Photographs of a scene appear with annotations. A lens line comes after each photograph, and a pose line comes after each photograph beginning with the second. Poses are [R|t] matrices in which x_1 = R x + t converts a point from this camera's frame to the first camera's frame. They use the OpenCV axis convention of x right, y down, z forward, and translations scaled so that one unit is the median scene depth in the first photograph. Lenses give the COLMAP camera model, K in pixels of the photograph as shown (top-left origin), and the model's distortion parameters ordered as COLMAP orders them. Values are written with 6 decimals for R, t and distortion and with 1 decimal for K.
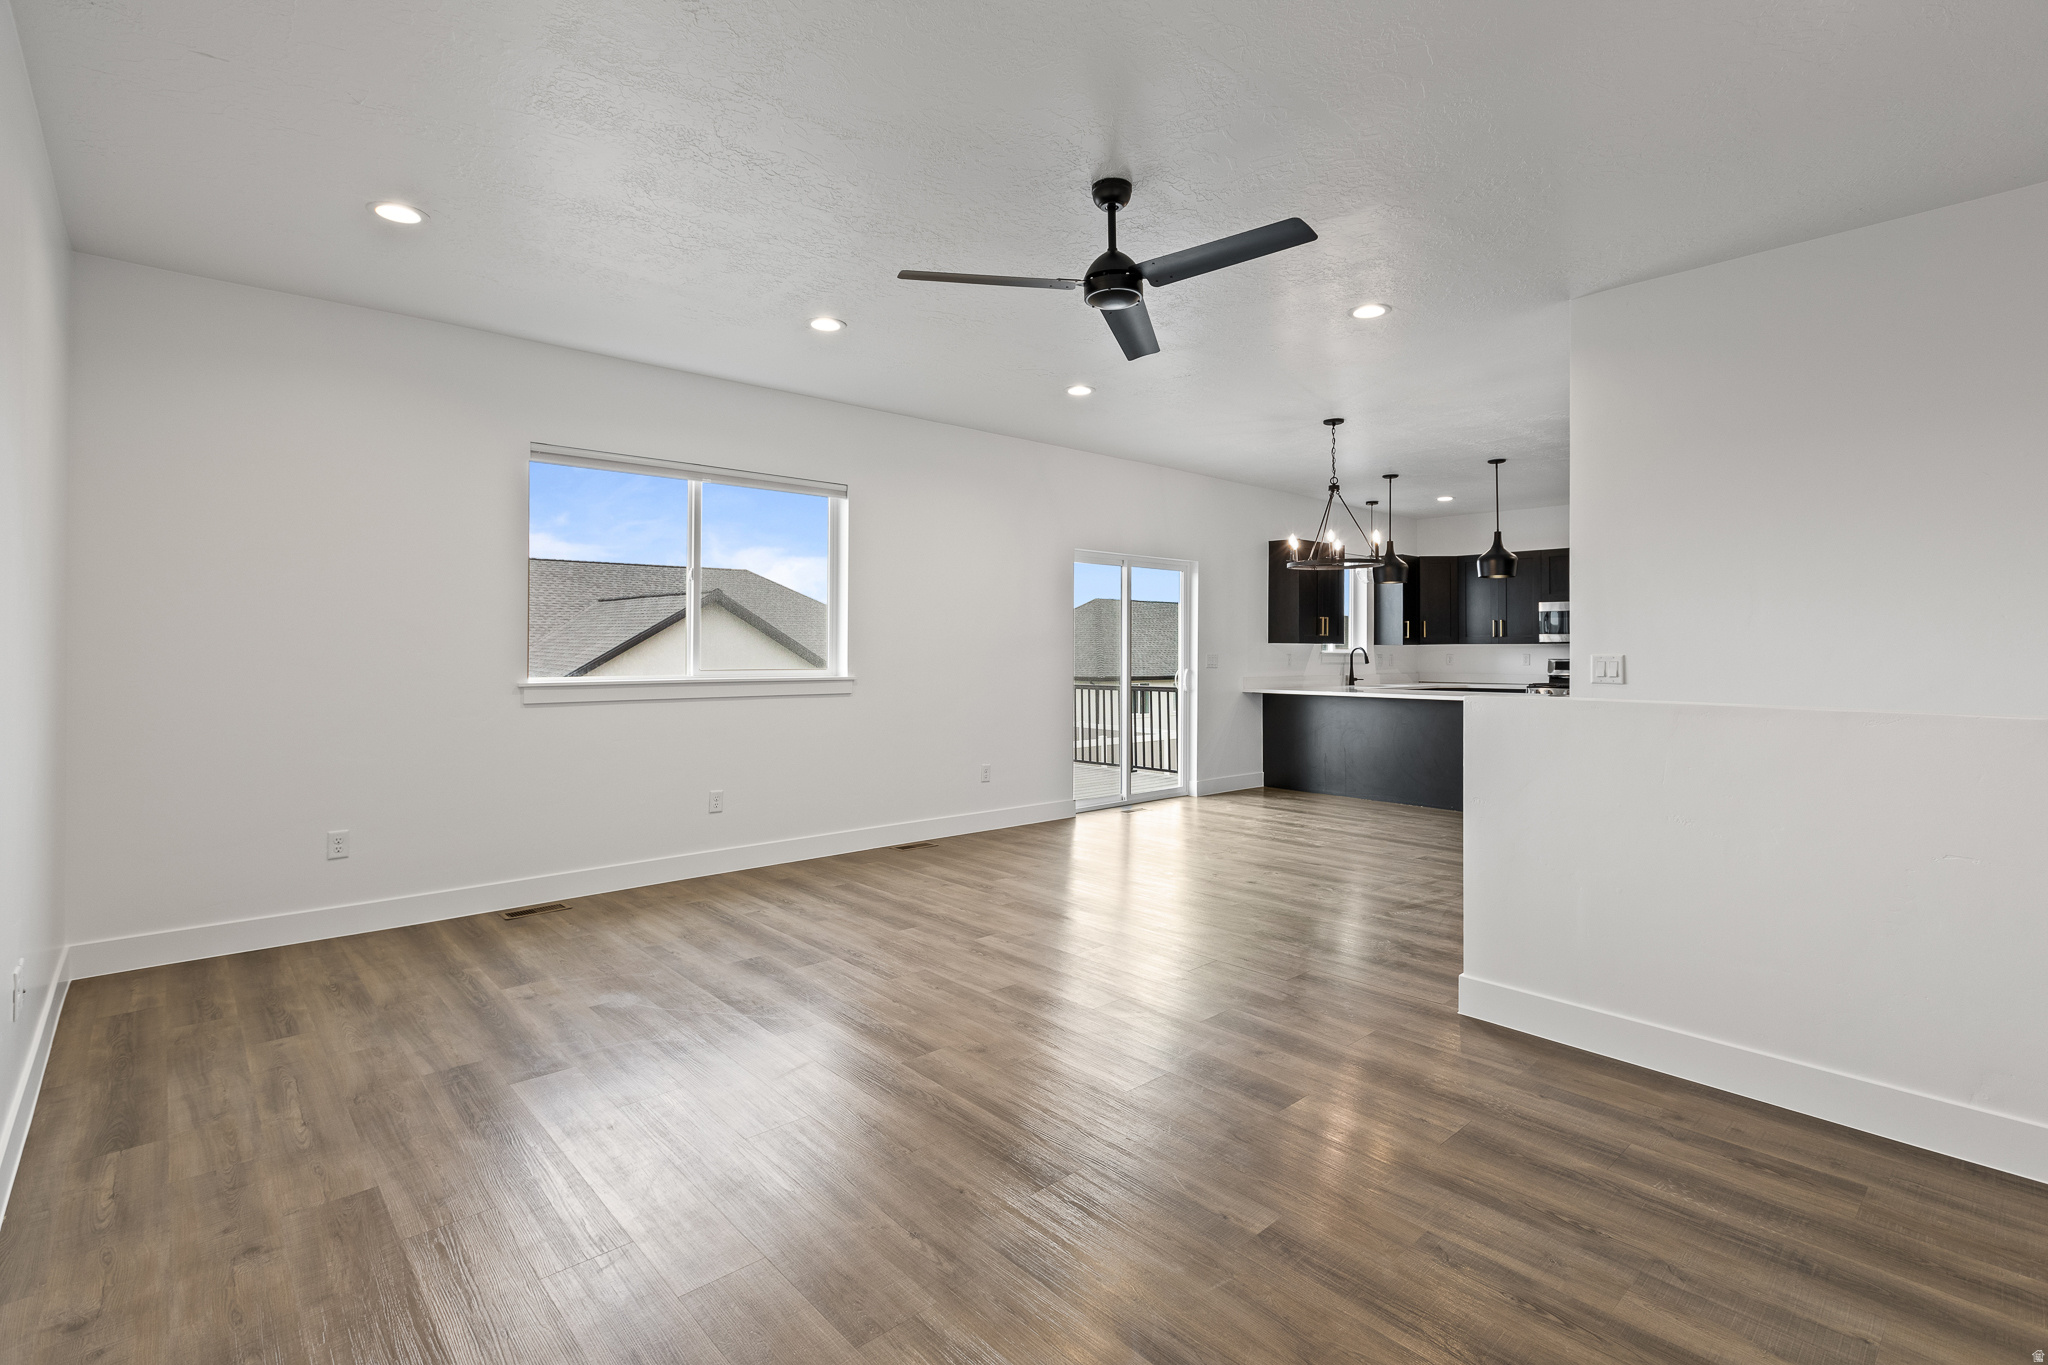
lens RADIAL K [[955.0, 0, 1024.4], [0, 955.0, 640.8], [0, 0, 1]] dist [0.004830, 0.000744]
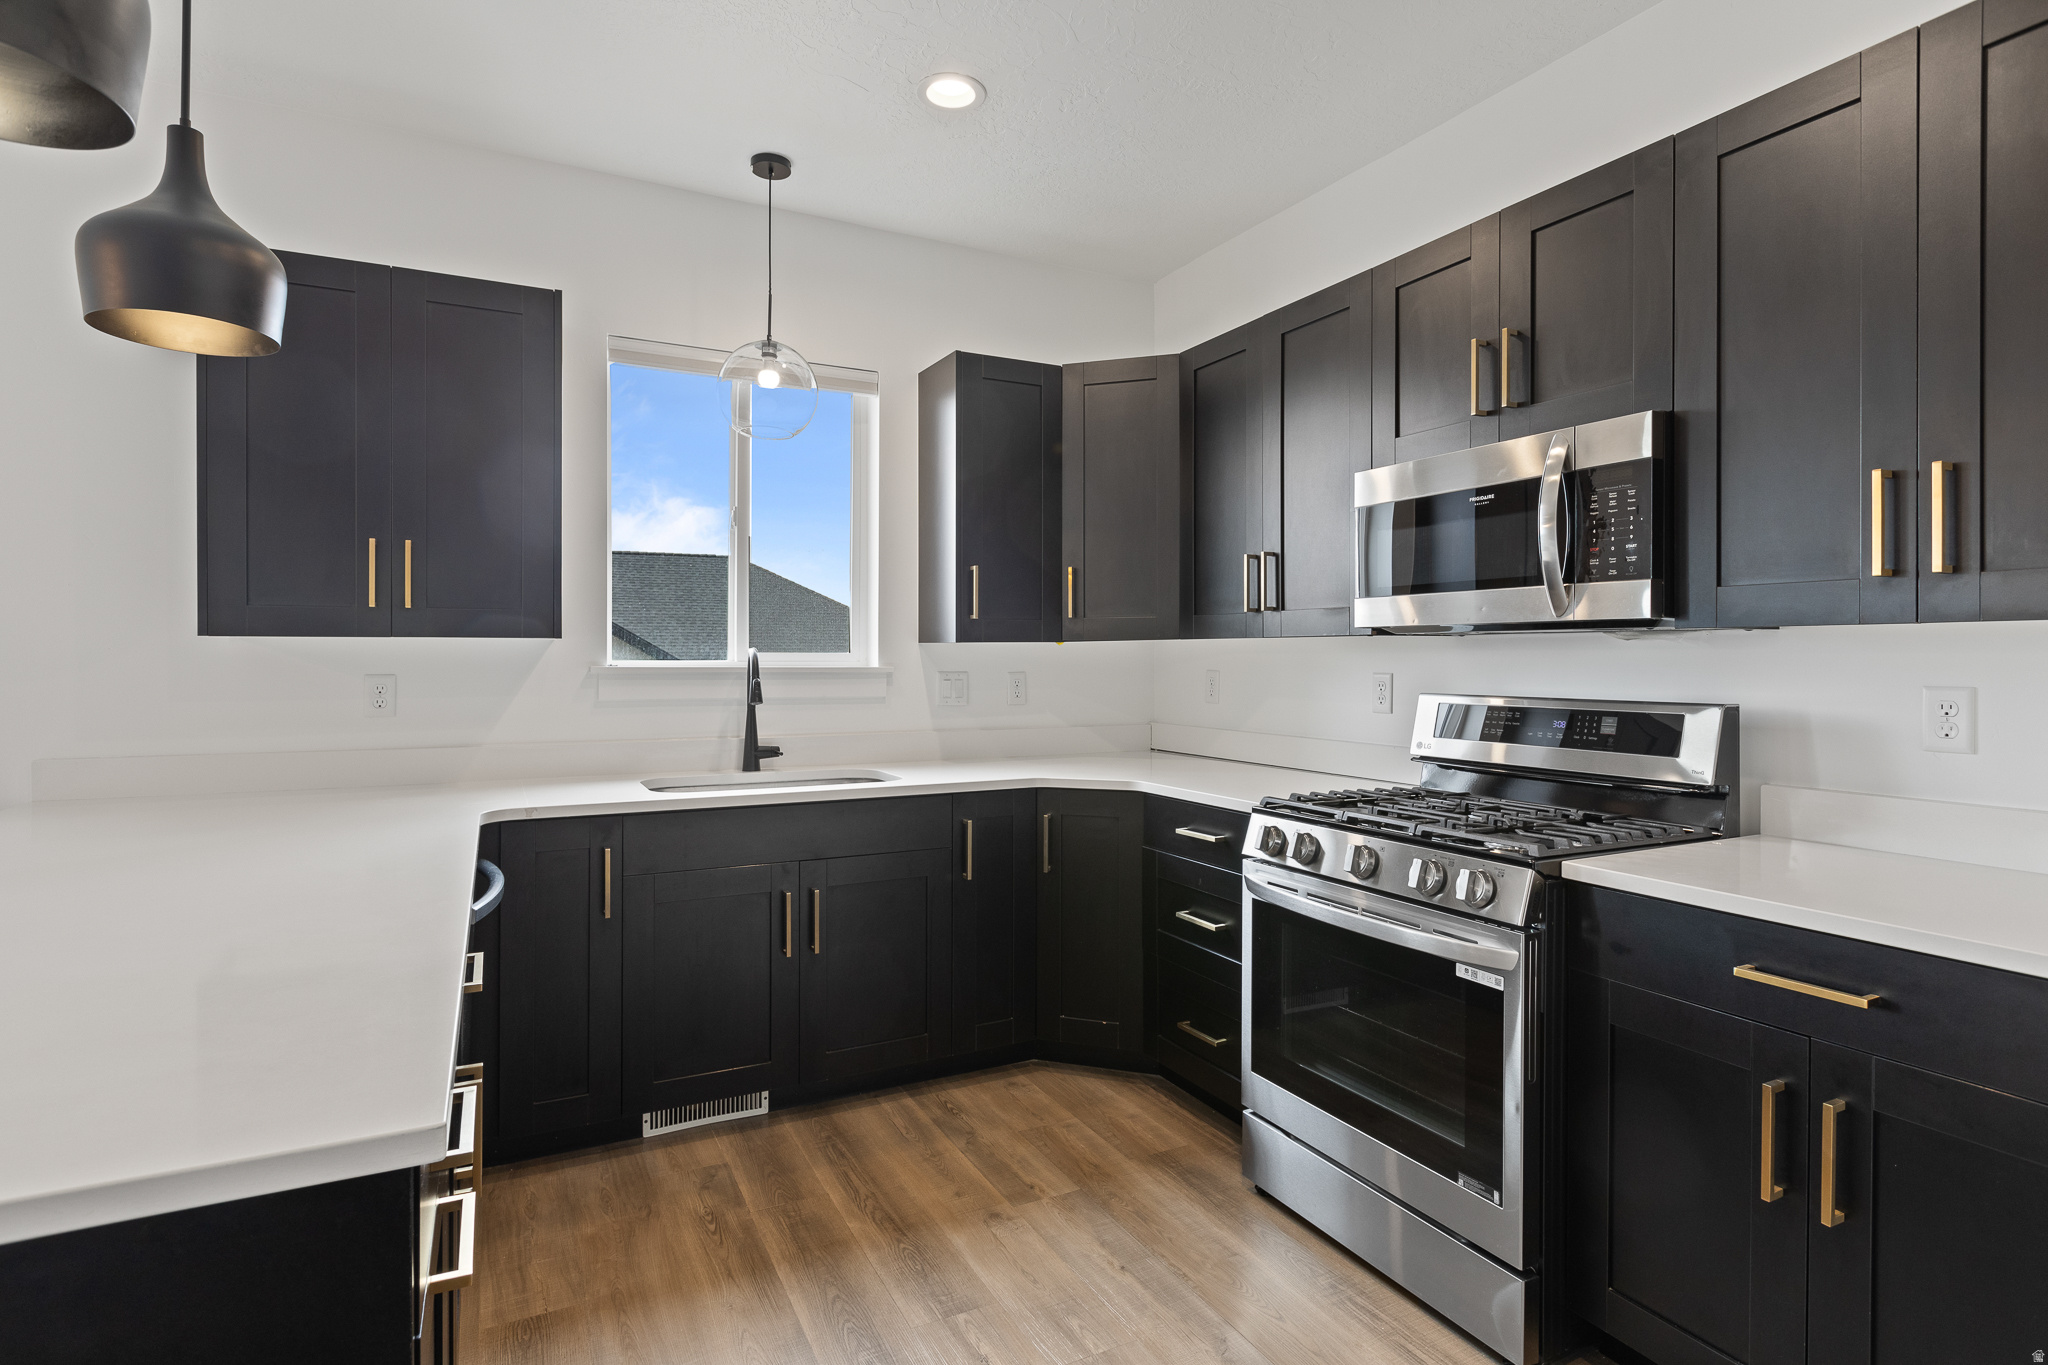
lens RADIAL K [[1028.3, 0, 1012.9], [0, 1028.3, 667.5], [0, 0, 1]] dist [-0.000158, 0.000003]
pose [[0.965169, 0.003776, -0.261599, 0.562963], [0.002499, 0.999717, 0.023652, 0.005309], [0.261614, -0.023482, 0.964887, 0.764855]]
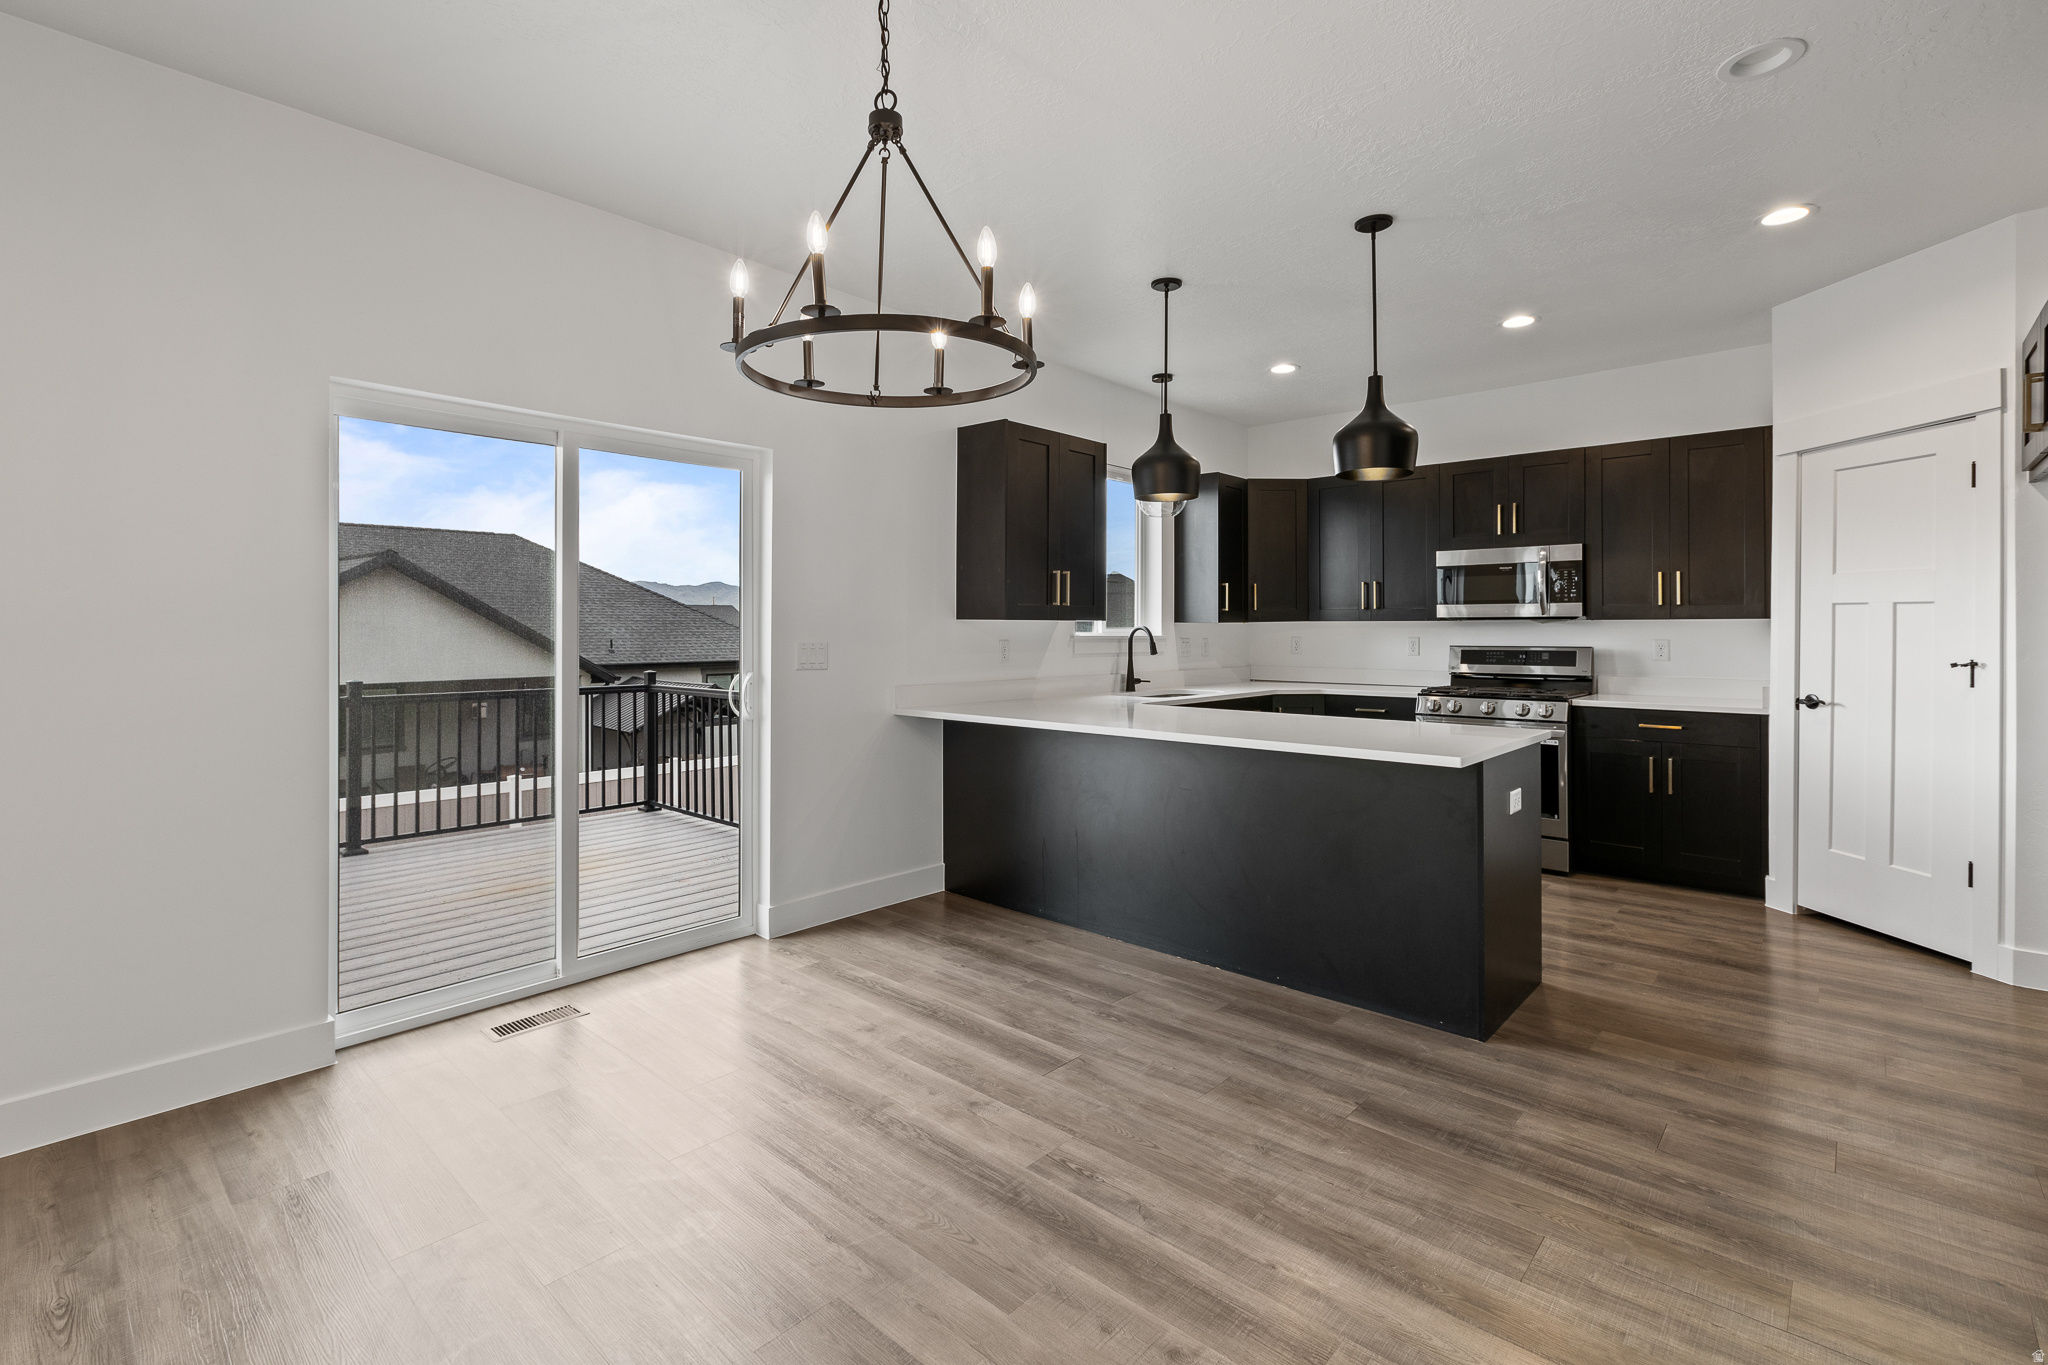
lens RADIAL K [[927.5, 0, 1018.0], [0, 927.5, 626.1], [0, 0, 1]] dist [-0.000362, 0.000080]
pose [[0.994641, -0.000458, 0.103387, 0.235701], [-0.000499, 0.999957, 0.009233, 0.001360], [-0.103386, -0.009236, 0.994598, 0.484965]]
